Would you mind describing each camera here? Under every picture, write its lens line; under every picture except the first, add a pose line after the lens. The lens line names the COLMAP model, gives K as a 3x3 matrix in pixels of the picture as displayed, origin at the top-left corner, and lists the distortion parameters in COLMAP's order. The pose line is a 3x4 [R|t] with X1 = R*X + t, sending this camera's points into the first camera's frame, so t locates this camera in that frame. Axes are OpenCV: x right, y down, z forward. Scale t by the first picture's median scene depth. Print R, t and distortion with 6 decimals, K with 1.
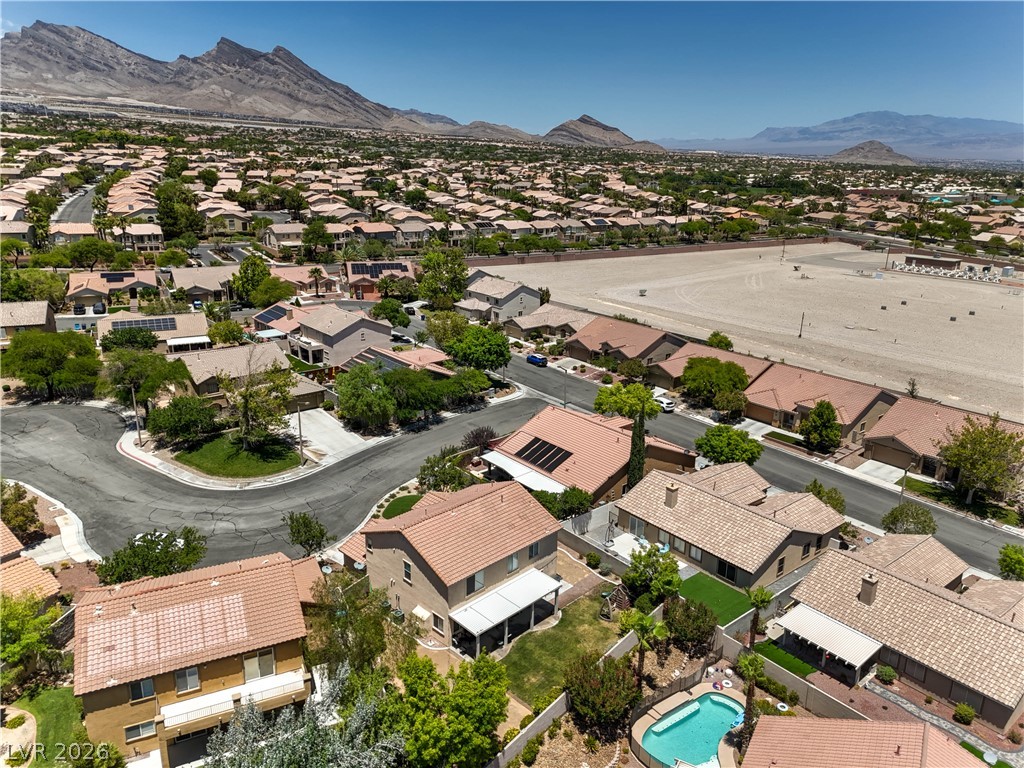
lens RADIAL K [[748.9, 0, 511.4], [0, 748.9, 379.8], [0, 0, 1]] dist [0.104072, -0.076156]
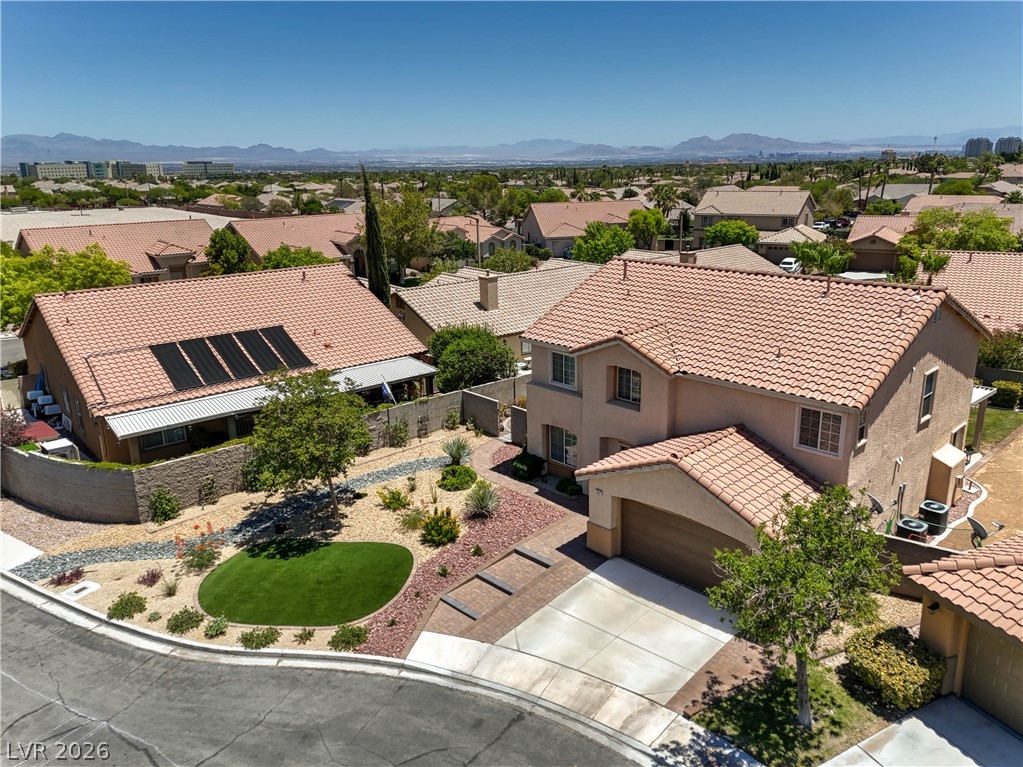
lens RADIAL K [[778.2, 0, 518.4], [0, 778.2, 381.8], [0, 0, 1]] dist [0.092021, -0.051031]
pose [[0.000611, -0.302792, 0.953056, -0.329318], [0.315665, 0.904386, 0.287127, 0.032280], [-0.948871, 0.300671, 0.096133, 0.707153]]
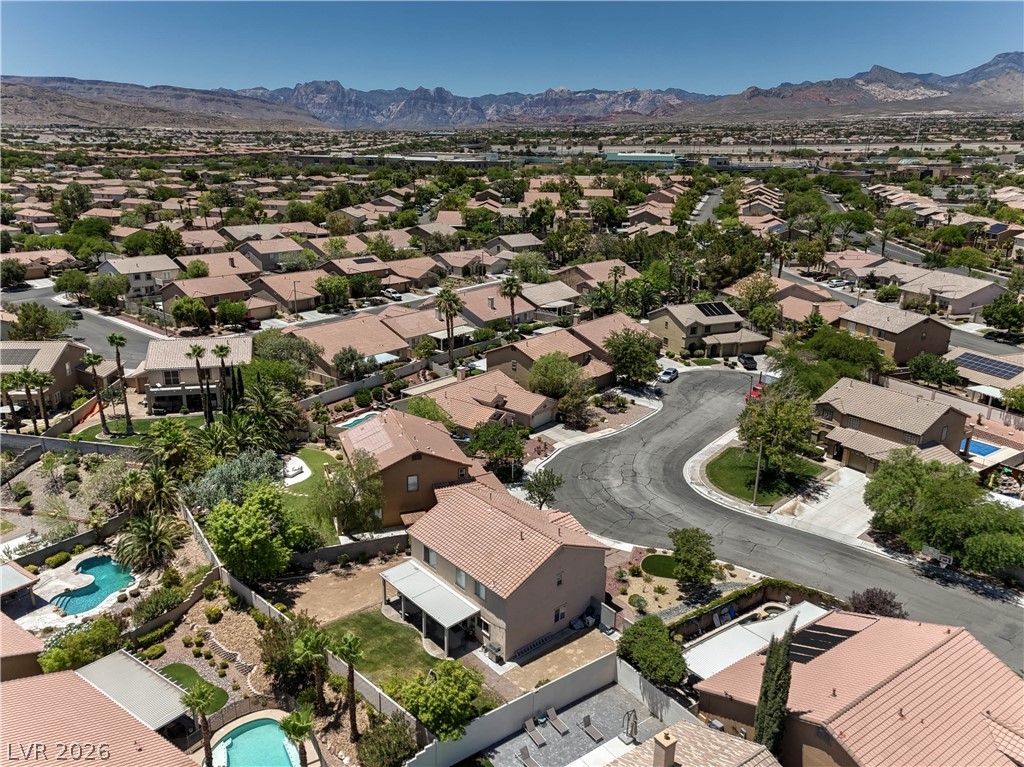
lens RADIAL K [[748.9, 0, 511.4], [0, 748.9, 379.3], [0, 0, 1]] dist [0.104072, -0.076156]
pose [[-0.073829, 0.277039, -0.958018, 0.526610], [-0.316657, 0.904415, 0.285941, -0.174397], [0.945663, 0.324474, 0.020954, 0.594969]]
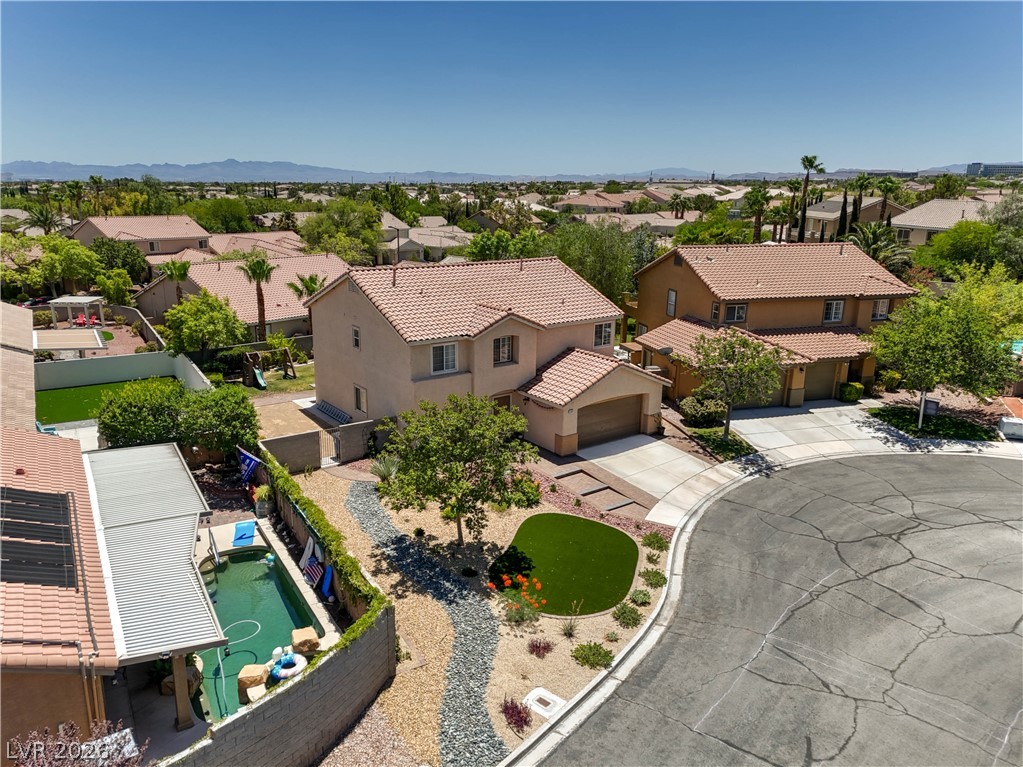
lens RADIAL K [[748.2, 0, 510.9], [0, 748.2, 379.3], [0, 0, 1]] dist [0.104072, -0.076156]
pose [[-0.988566, -0.069269, 0.133936, -0.123380], [0.013108, 0.845398, 0.533976, -0.053690], [-0.150217, 0.529626, -0.834824, 0.999944]]
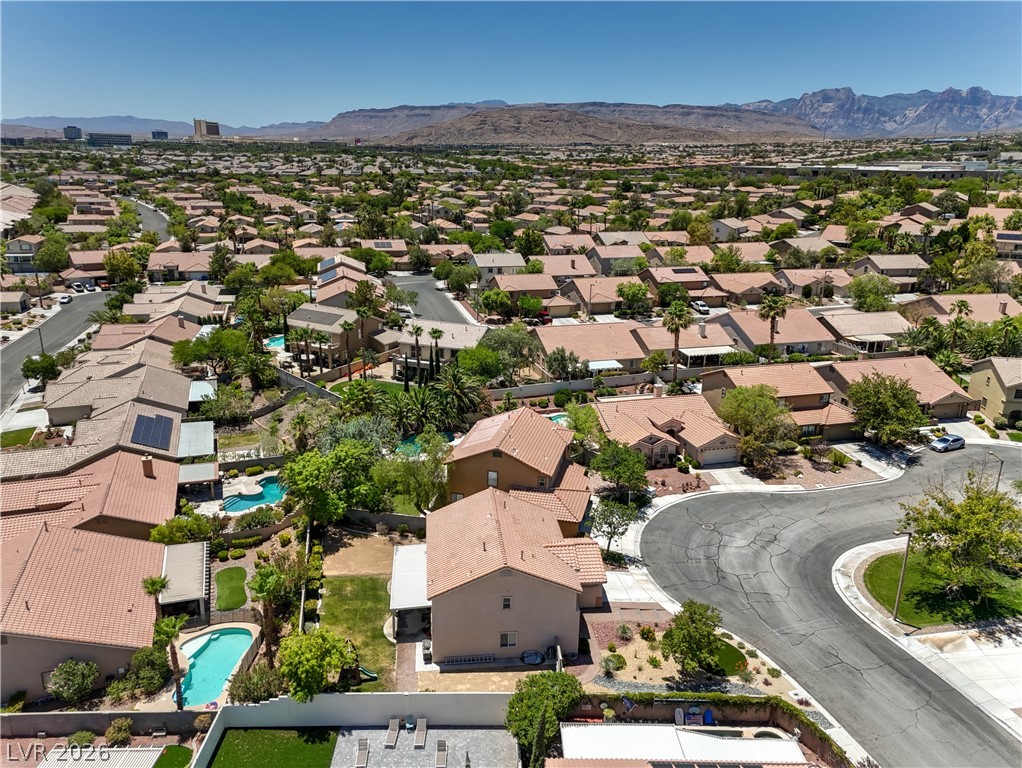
lens RADIAL K [[747.5, 0, 510.4], [0, 747.5, 379.8], [0, 0, 1]] dist [0.104072, -0.076156]
pose [[-0.625405, 0.201908, -0.753726, 0.389542], [-0.260315, 0.856618, 0.445467, -0.268566], [0.735599, 0.474803, -0.483174, 0.887869]]
